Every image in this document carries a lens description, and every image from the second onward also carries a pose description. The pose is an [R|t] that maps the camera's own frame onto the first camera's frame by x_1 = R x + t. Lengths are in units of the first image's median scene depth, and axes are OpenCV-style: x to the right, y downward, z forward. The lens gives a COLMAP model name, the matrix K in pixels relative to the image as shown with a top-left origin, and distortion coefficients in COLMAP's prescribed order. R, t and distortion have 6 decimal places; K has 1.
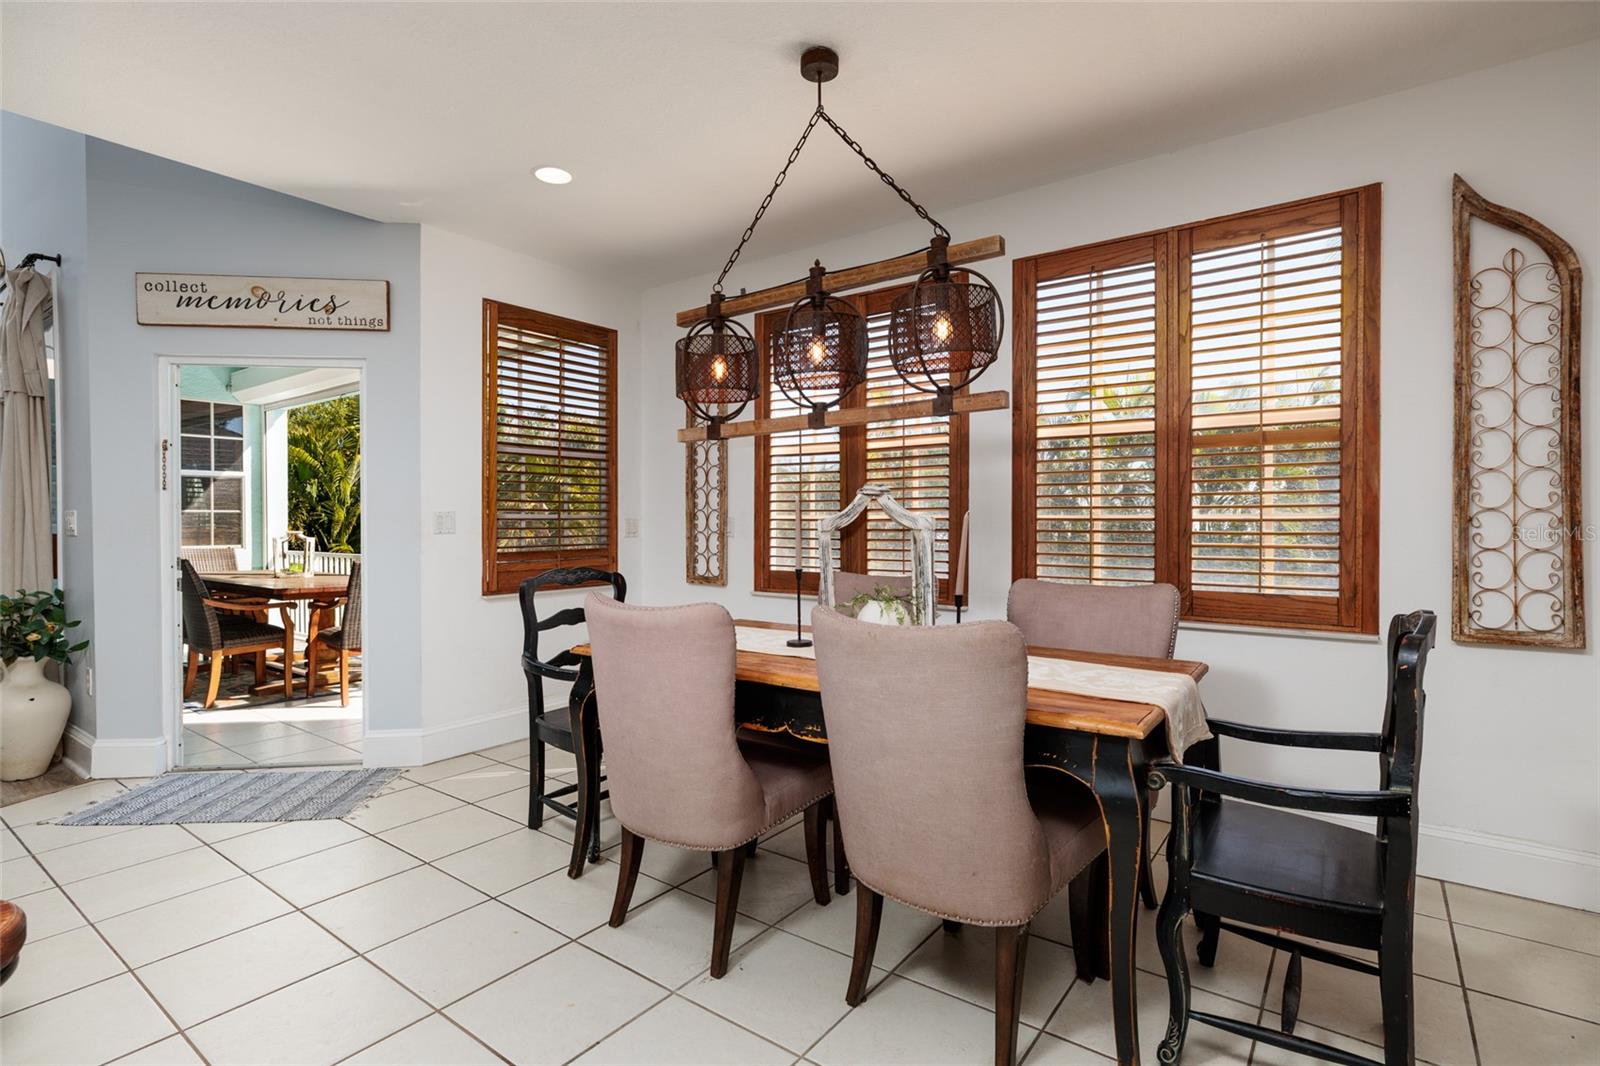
lens RADIAL K [[767.1, 0, 799.8], [0, 767.1, 534.7], [0, 0, 1]] dist [0.001298, 0.000226]
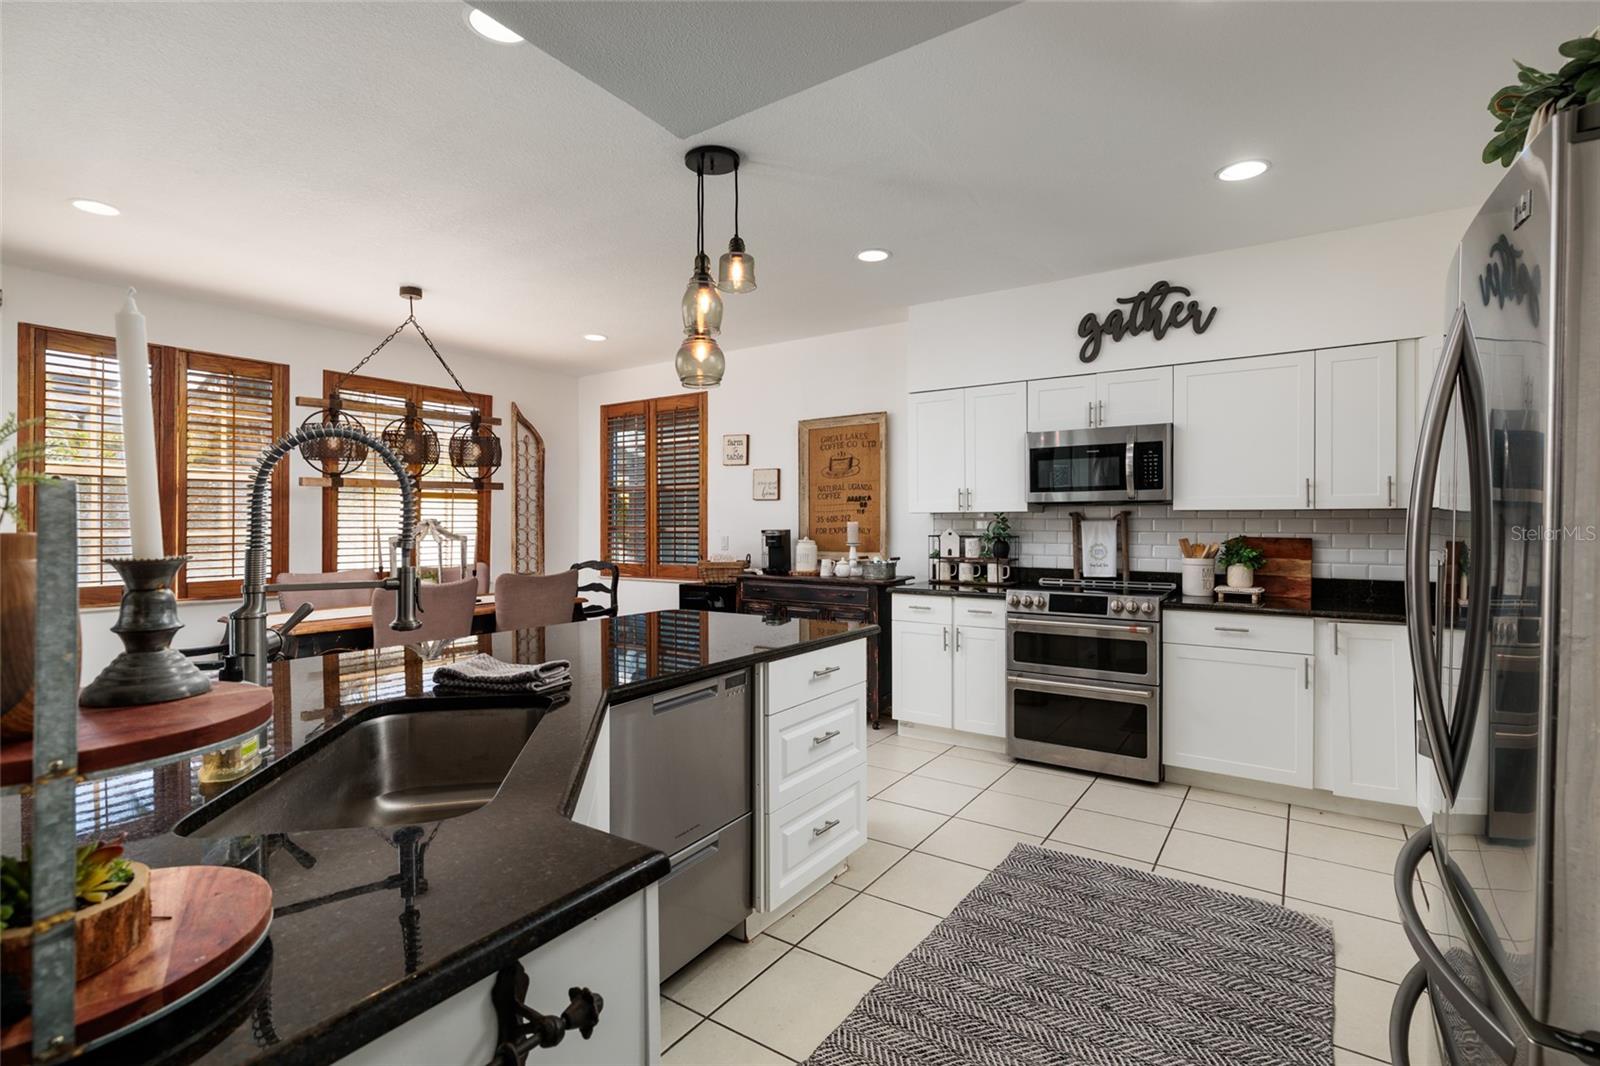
lens RADIAL K [[767.1, 0, 796.5], [0, 767.1, 529.0], [0, 0, 1]] dist [0.001298, 0.000226]
pose [[-0.043554, -0.017789, 0.998893, -1.857824], [0.003881, 0.999831, 0.017975, -0.078338], [-0.999044, 0.004660, -0.043477, 0.145634]]
